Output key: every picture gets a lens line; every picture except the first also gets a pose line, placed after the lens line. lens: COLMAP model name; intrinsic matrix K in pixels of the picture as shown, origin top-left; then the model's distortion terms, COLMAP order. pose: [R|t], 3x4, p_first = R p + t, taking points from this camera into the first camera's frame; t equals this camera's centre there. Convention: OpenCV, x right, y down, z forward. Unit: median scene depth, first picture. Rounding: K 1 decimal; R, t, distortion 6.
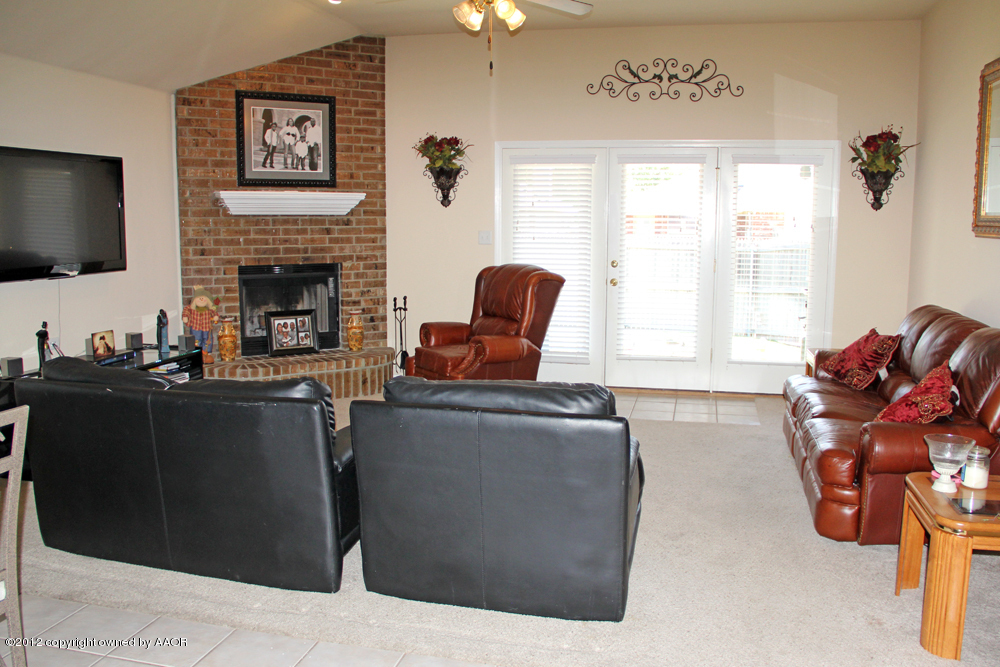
lens RADIAL K [[892.0, 0, 500.0], [0, 892.0, 333.5], [0, 0, 1]] dist [-0.195496, 0.191809]
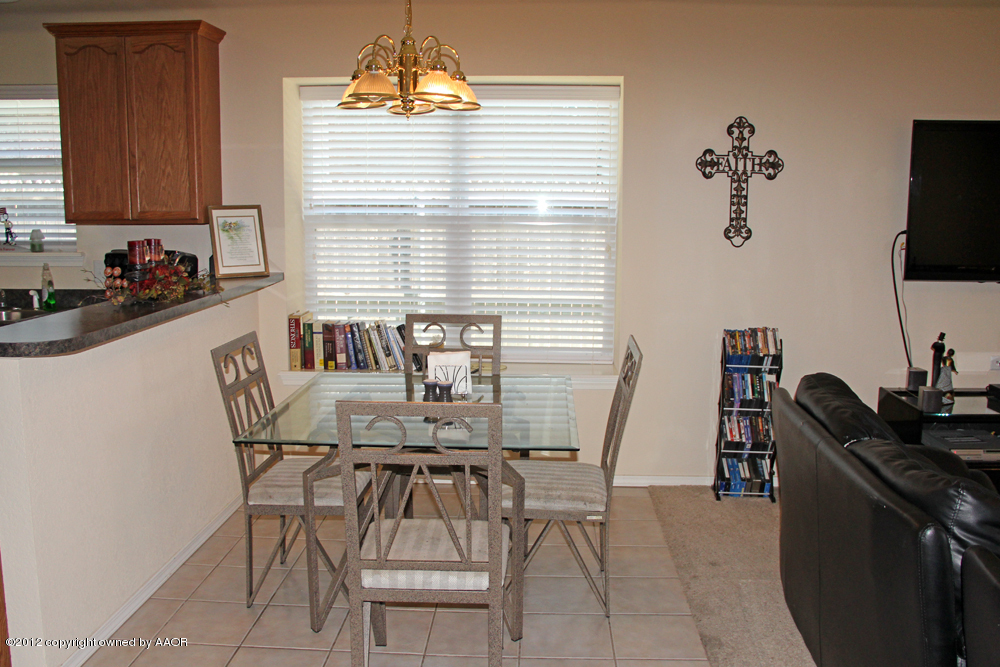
lens RADIAL K [[892.0, 0, 500.0], [0, 892.0, 333.5], [0, 0, 1]] dist [-0.195496, 0.191809]
pose [[0.175239, 0.138958, -0.974670, 0.138207], [-0.130015, 0.984585, 0.116996, -0.038500], [0.975903, 0.106219, 0.190605, 0.307843]]
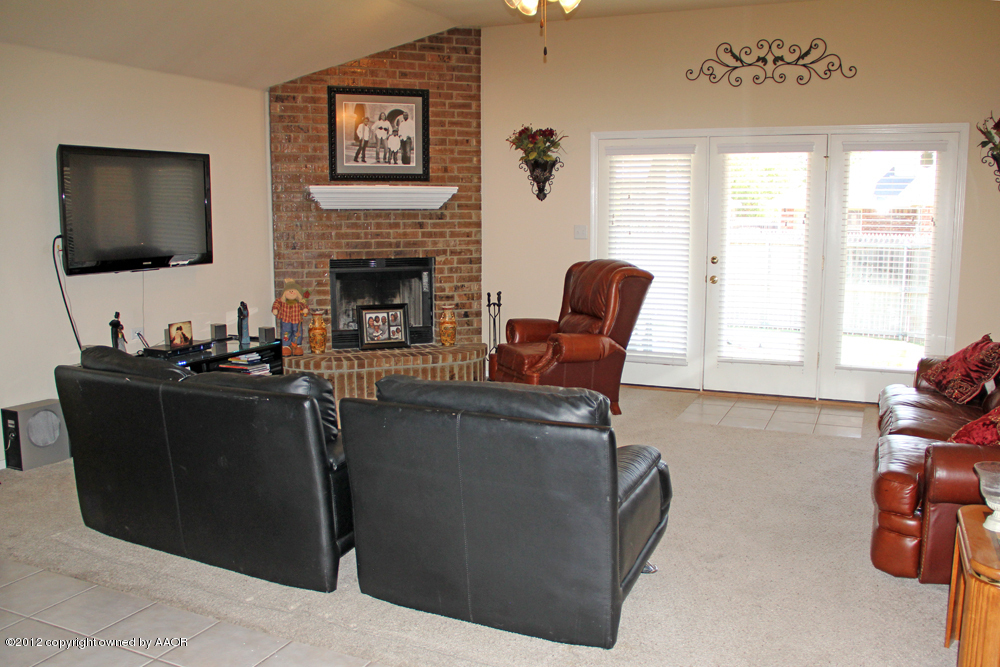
lens RADIAL K [[892.0, 0, 500.0], [0, 892.0, 333.5], [0, 0, 1]] dist [-0.195496, 0.191809]
pose [[0.979149, 0.020410, -0.202115, 0.101914], [-0.019394, 0.999787, 0.007004, -0.002856], [0.202215, -0.002938, 0.979337, 0.040612]]
